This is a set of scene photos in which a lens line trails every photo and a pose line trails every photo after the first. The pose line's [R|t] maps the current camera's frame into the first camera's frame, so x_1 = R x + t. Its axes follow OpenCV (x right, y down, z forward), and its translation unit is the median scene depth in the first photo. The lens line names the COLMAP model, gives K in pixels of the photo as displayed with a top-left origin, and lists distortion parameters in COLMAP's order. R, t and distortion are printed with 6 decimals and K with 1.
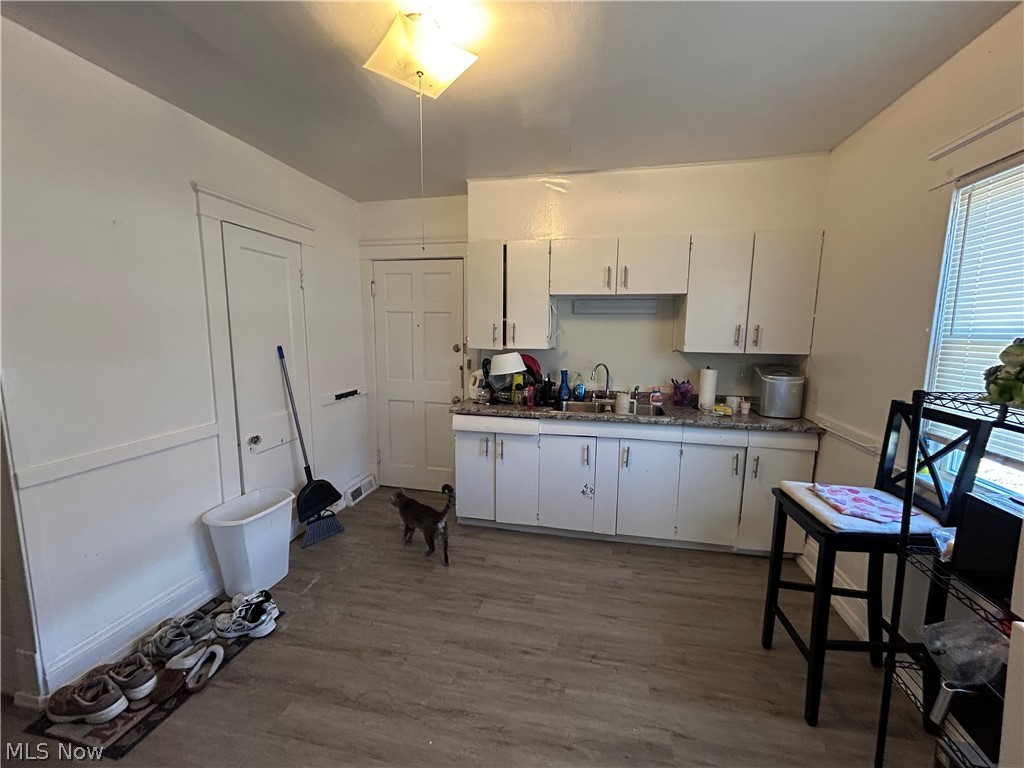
lens RADIAL K [[413.5, 0, 511.2], [0, 413.5, 384.8], [0, 0, 1]] dist [0.000265, 0.000366]
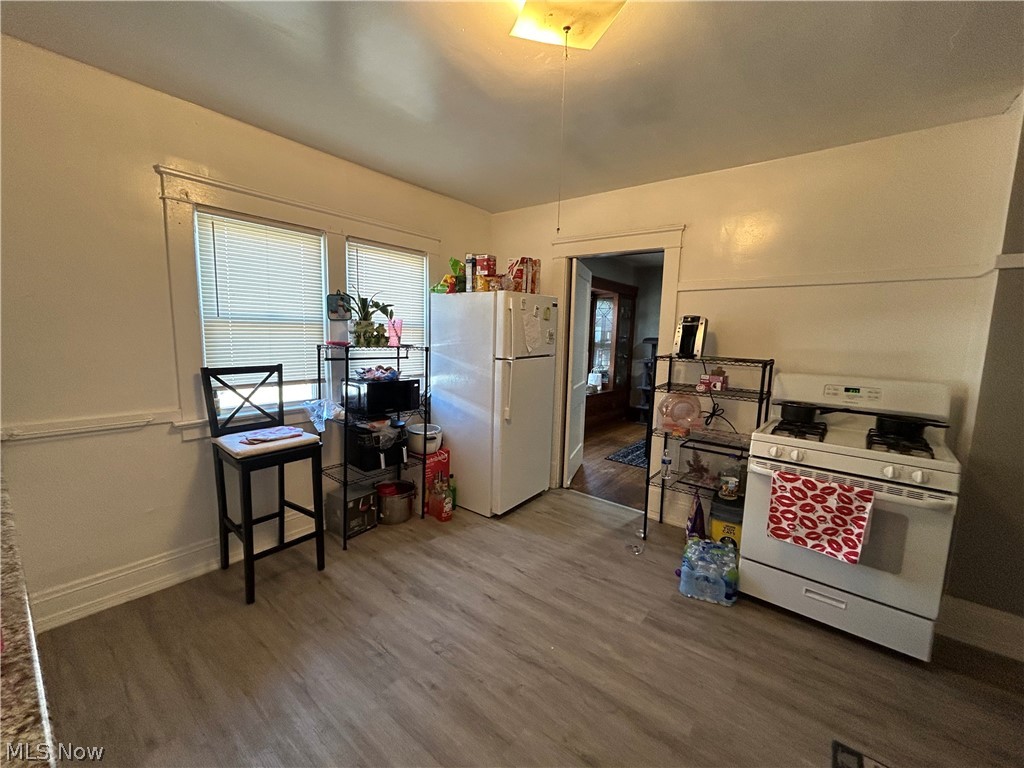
lens RADIAL K [[413.5, 0, 510.3], [0, 413.5, 380.5], [0, 0, 1]] dist [0.000265, 0.000366]
pose [[-0.898323, -0.082384, 0.431542, -0.512915], [0.027480, 0.969801, 0.242344, -0.226361], [-0.438475, 0.229562, -0.868931, 1.806832]]
